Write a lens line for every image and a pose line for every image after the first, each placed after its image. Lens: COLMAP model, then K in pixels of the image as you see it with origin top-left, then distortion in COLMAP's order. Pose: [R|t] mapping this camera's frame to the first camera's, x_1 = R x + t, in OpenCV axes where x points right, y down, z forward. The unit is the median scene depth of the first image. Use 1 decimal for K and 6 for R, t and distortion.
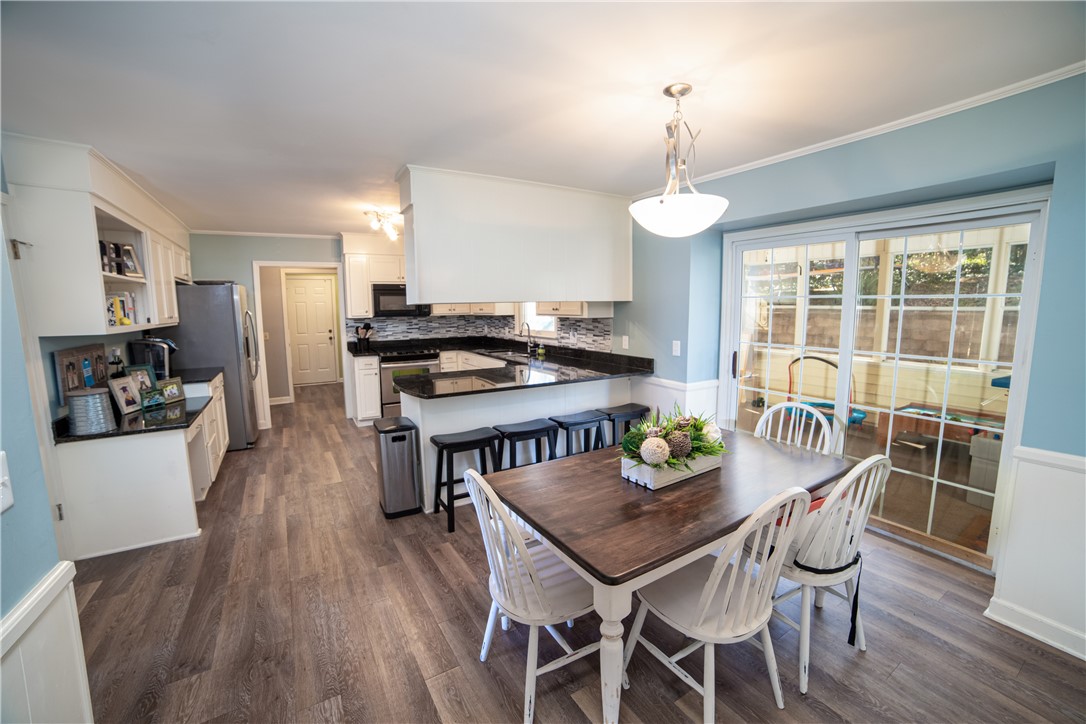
lens RADIAL K [[432.9, 0, 543.0], [0, 432.9, 362.0], [0, 0, 1]] dist [-0.096771, 0.024927]
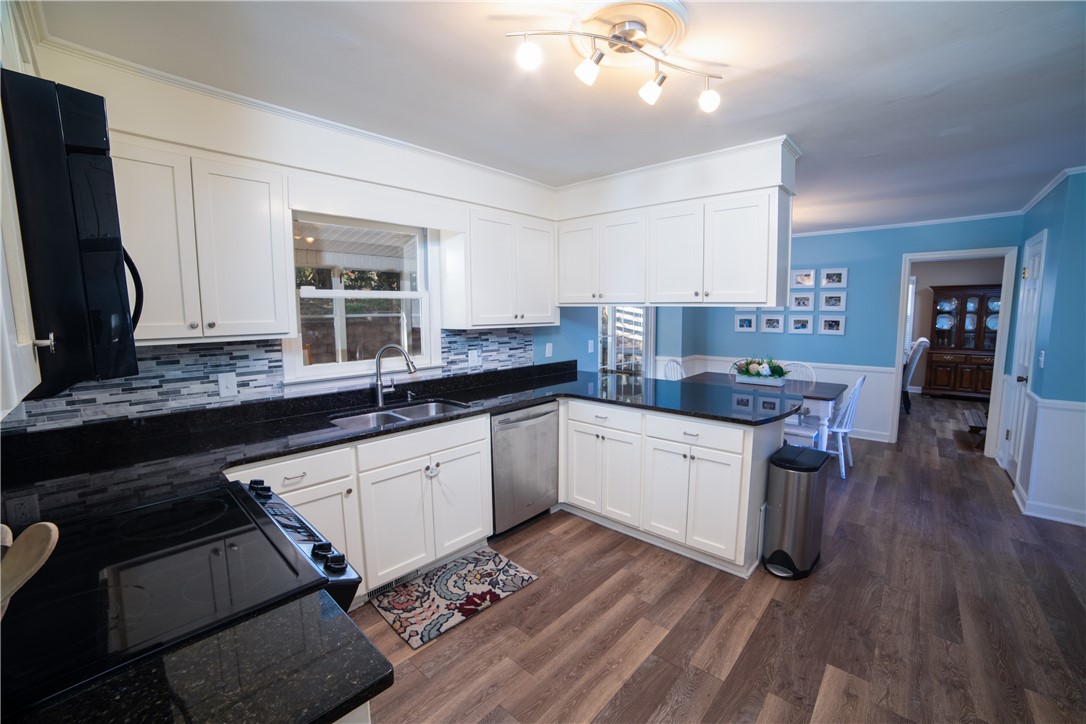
lens RADIAL K [[432.9, 0, 543.0], [0, 432.9, 362.0], [0, 0, 1]] dist [-0.096771, 0.024927]
pose [[-0.267652, -0.093017, 0.959015, -0.618078], [0.138552, 0.981269, 0.133844, -0.126589], [-0.953502, 0.168697, -0.249751, 1.058107]]
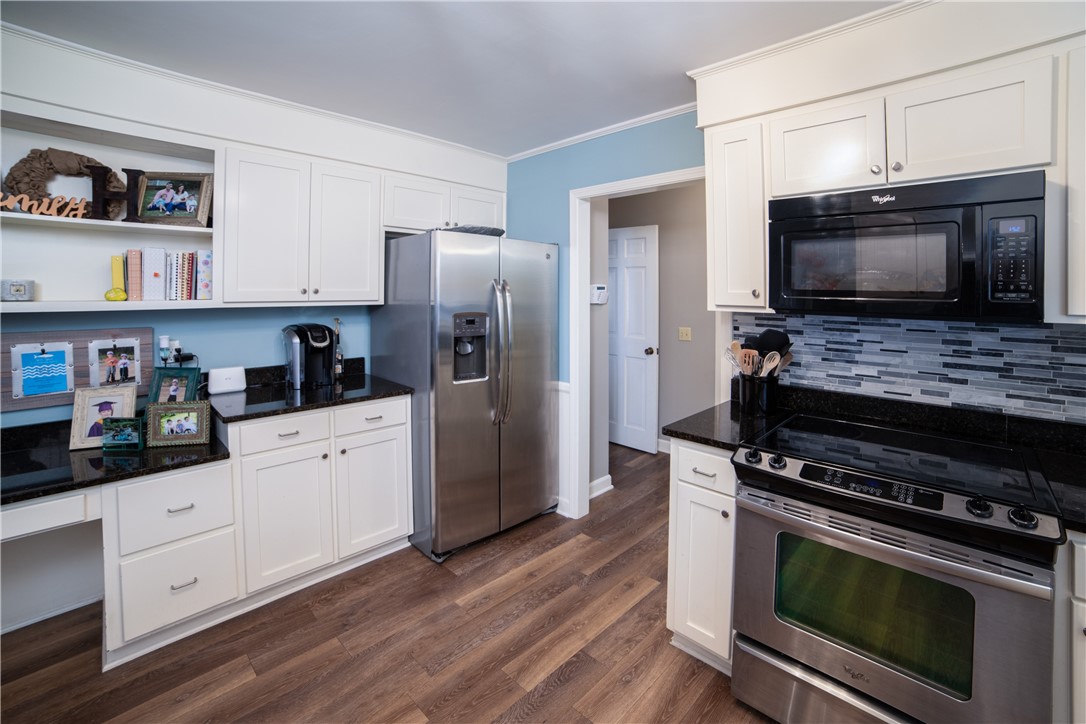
lens RADIAL K [[467.2, 0, 541.7], [0, 467.2, 295.2], [0, 0, 1]] dist [-0.050515, 0.007300]
pose [[0.258150, 0.019068, -0.965917, -0.150784], [-0.134309, 0.990805, -0.016335, -0.105823], [0.956724, 0.133948, 0.258337, 0.888319]]
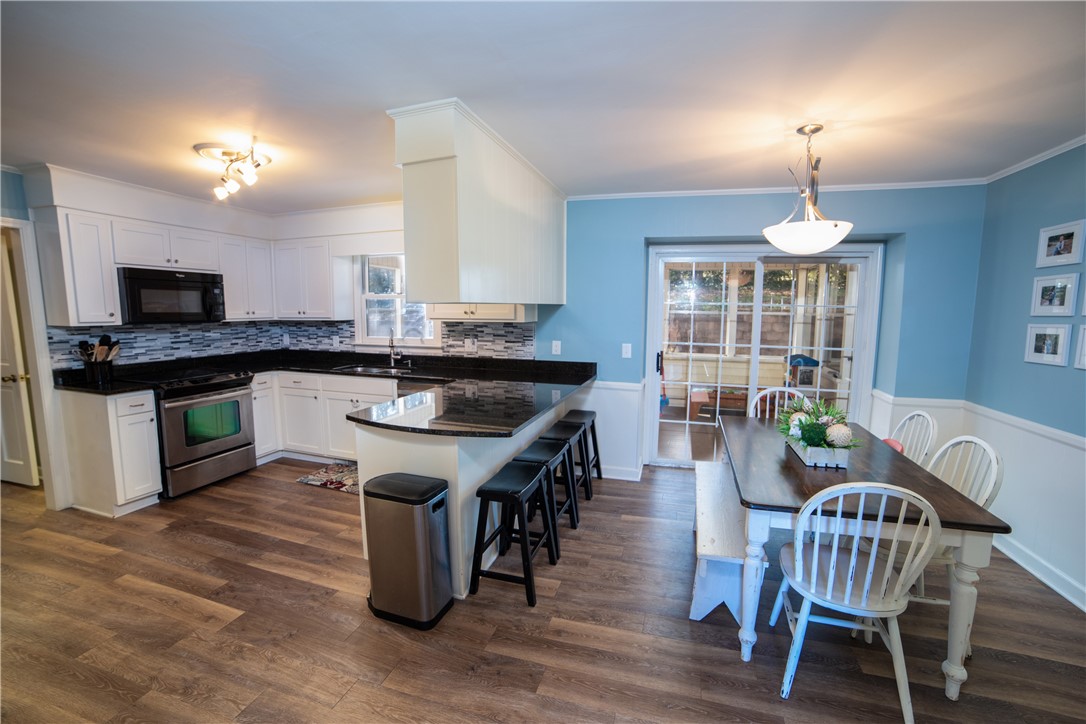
lens RADIAL K [[446.8, 0, 536.6], [0, 446.8, 362.3], [0, 0, 1]] dist [-0.088345, 0.028591]
pose [[0.756982, -0.063197, 0.650372, -0.410328], [0.071069, 0.997370, 0.014196, -0.025274], [-0.649559, 0.035475, 0.759483, 0.231760]]
